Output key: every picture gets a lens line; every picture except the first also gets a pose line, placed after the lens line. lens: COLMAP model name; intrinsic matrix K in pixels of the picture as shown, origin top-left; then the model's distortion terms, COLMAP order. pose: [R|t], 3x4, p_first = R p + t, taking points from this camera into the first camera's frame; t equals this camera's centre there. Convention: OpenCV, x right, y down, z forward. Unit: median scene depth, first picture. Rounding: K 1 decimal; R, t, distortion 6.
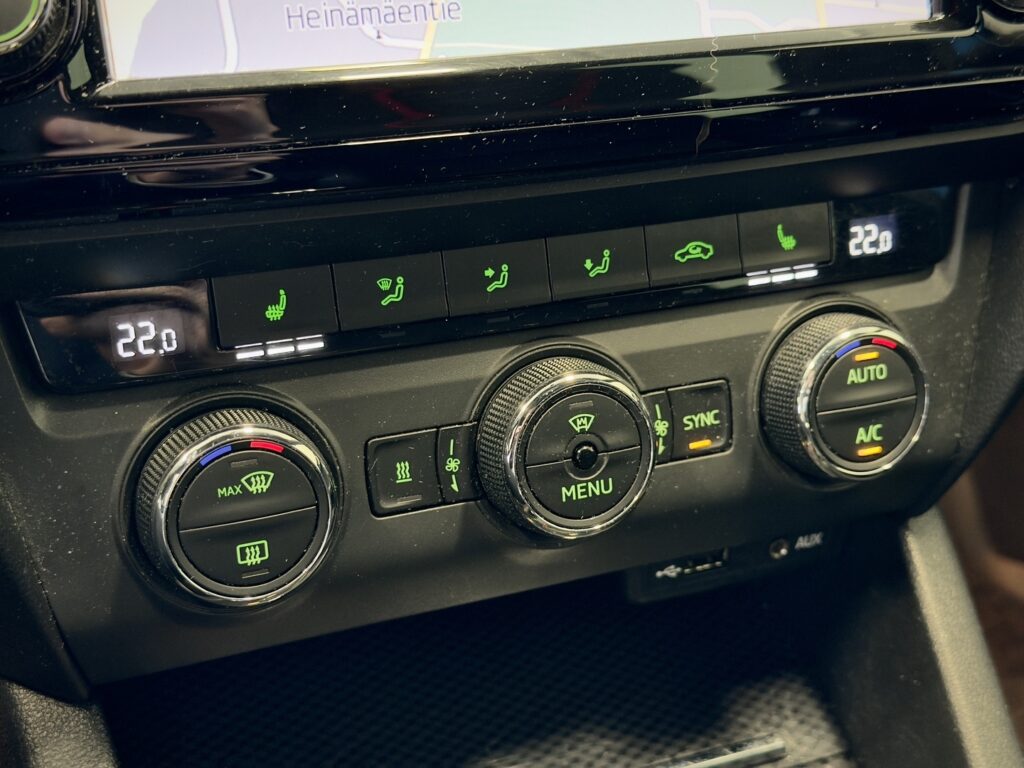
lens RADIAL K [[1488.0, 0, 506.8], [0, 1488.0, 381.6], [0, 0, 1]] dist [0.042390, 0.000000]
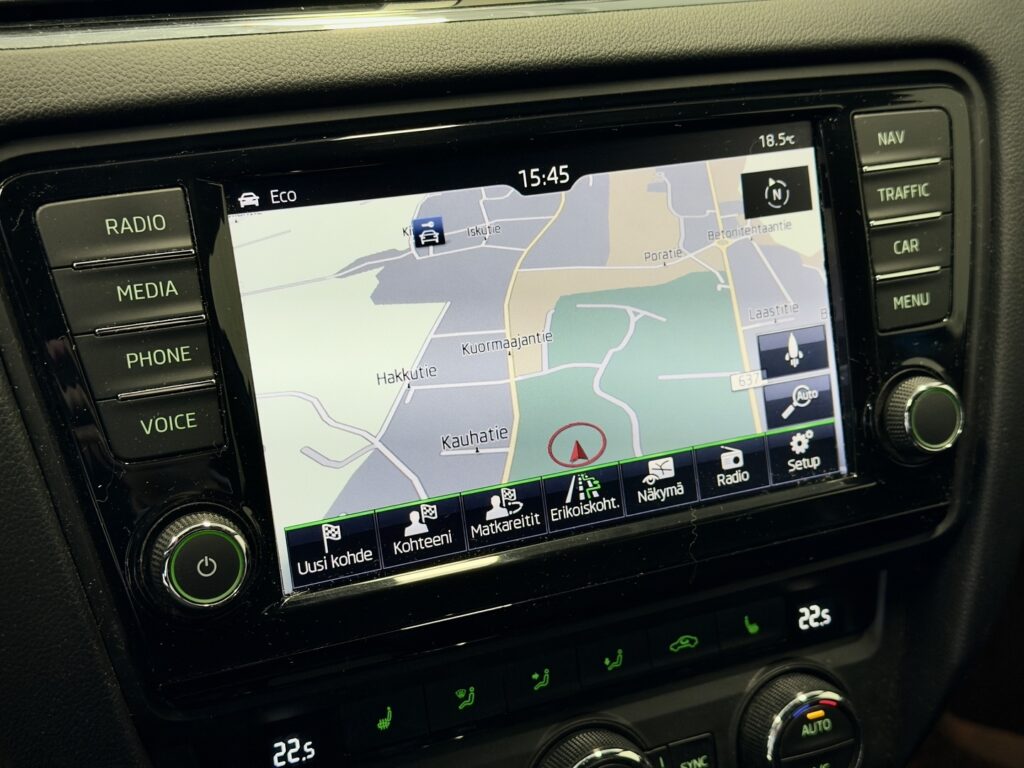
lens RADIAL K [[1488.0, 0, 510.0], [0, 1488.0, 391.0], [0, 0, 1]] dist [0.042390, 0.000000]
pose [[0.999266, -0.030767, 0.022824, -0.053779], [0.032003, 0.997922, -0.055916, -0.238403], [-0.021056, 0.056605, 0.998175, -0.345550]]
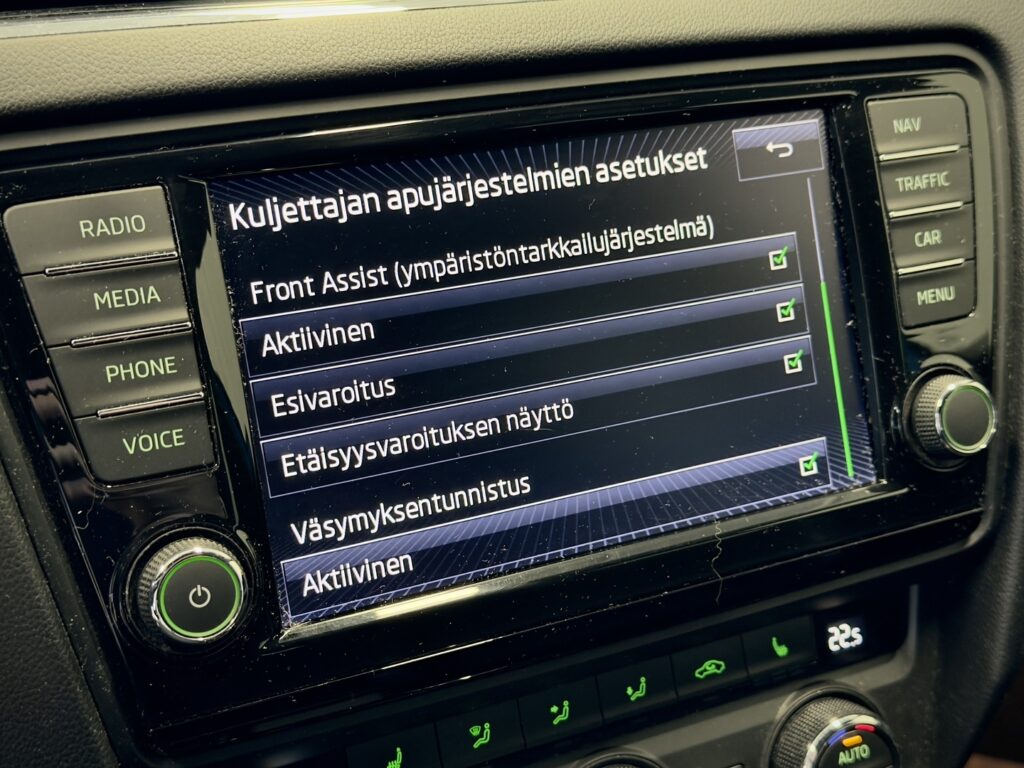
lens RADIAL K [[1488.0, 0, 514.5], [0, 1488.0, 384.5], [0, 0, 1]] dist [0.042390, 0.000000]
pose [[0.996725, -0.061917, 0.052007, -0.087013], [0.066672, 0.993212, -0.095316, -0.211166], [-0.045753, 0.098471, 0.994088, -0.260674]]
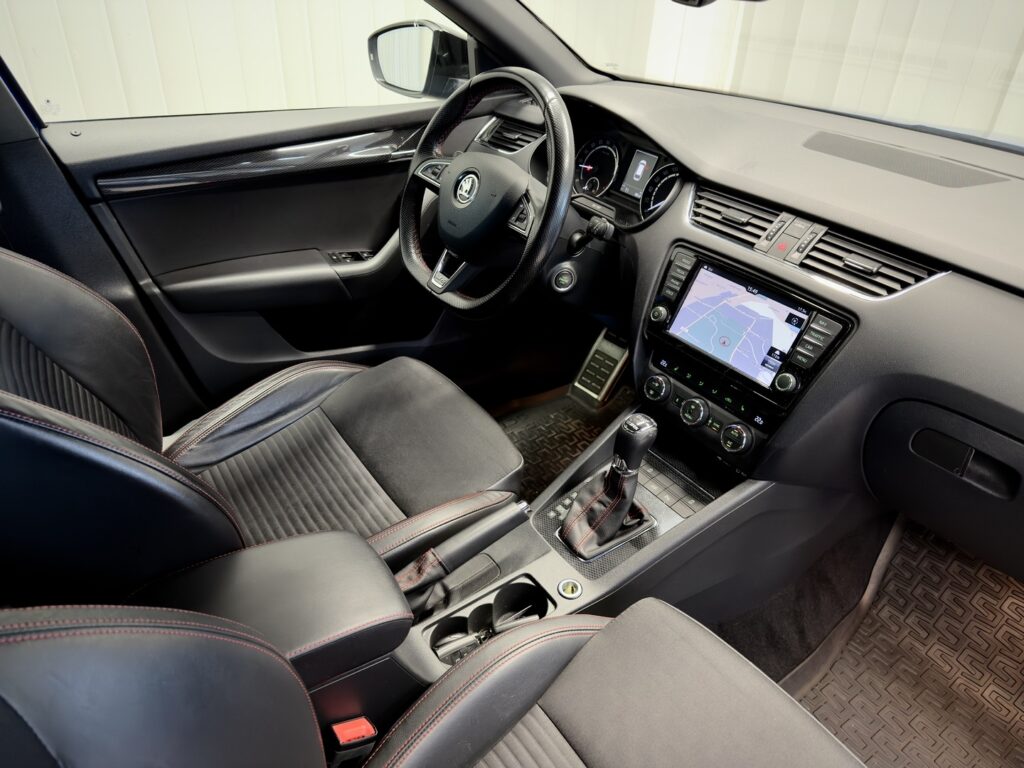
lens RADIAL K [[703.1, 0, 505.6], [0, 703.1, 387.2], [0, 0, 1]] dist [0.039299, -0.009799]
pose [[0.220785, 0.472313, -0.853331, 2.284365], [-0.547976, 0.783846, 0.292074, -0.456460], [0.806831, 0.403120, 0.431878, -0.957142]]
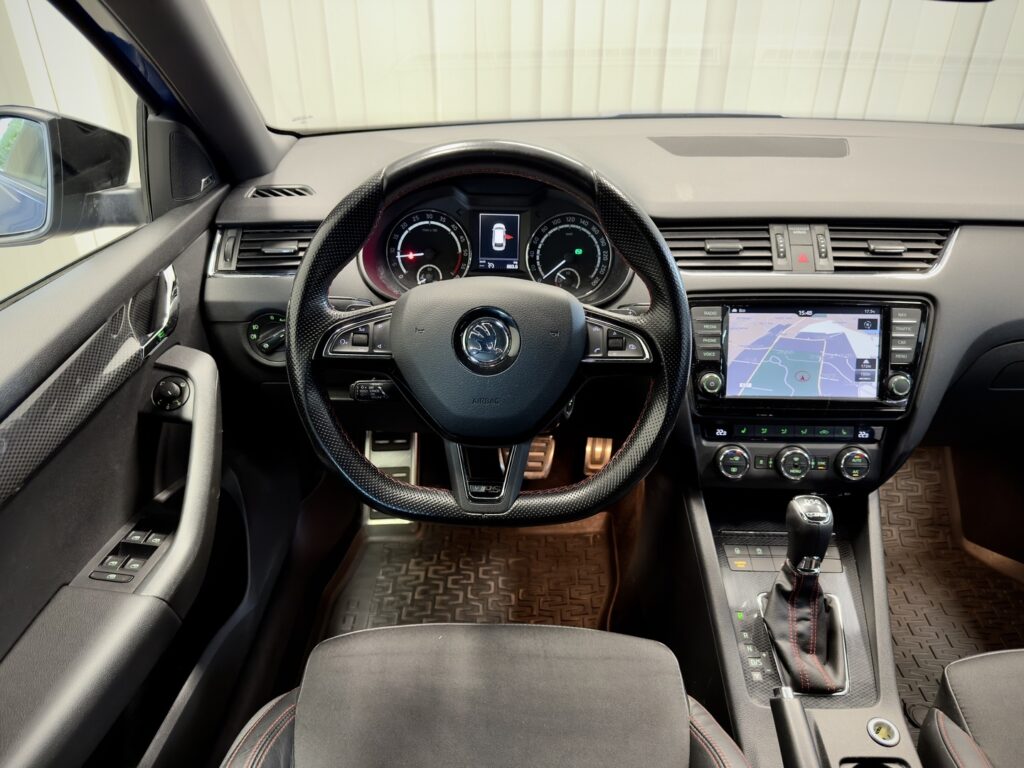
lens RADIAL K [[724.6, 0, 504.7], [0, 724.6, 382.9], [0, 0, 1]] dist [0.052321, -0.063352]
pose [[0.911912, 0.136136, -0.387149, 0.069426], [-0.162579, 0.986030, -0.036222, 0.021611], [0.376809, 0.095973, 0.921306, -1.856382]]
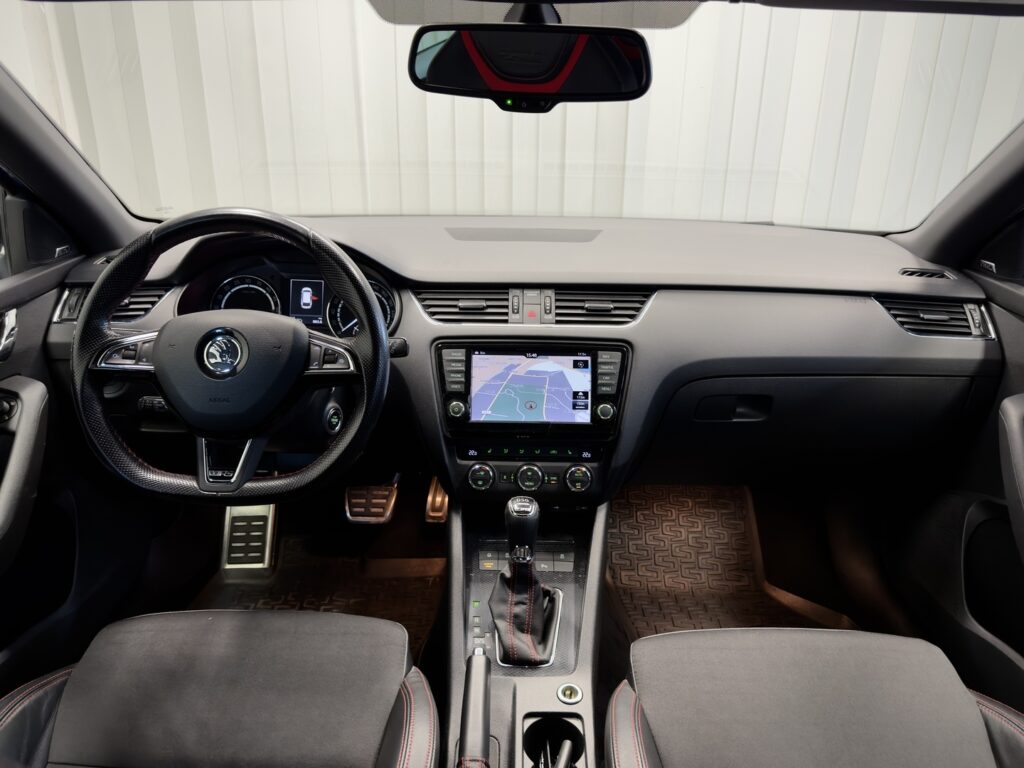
lens RADIAL K [[724.6, 0, 503.7], [0, 724.6, 368.9], [0, 0, 1]] dist [0.052321, -0.063352]
pose [[0.919403, 0.074150, -0.386265, 1.116031], [-0.165996, 0.963473, -0.210157, 0.265712], [0.356573, 0.257337, 0.898128, -2.032429]]
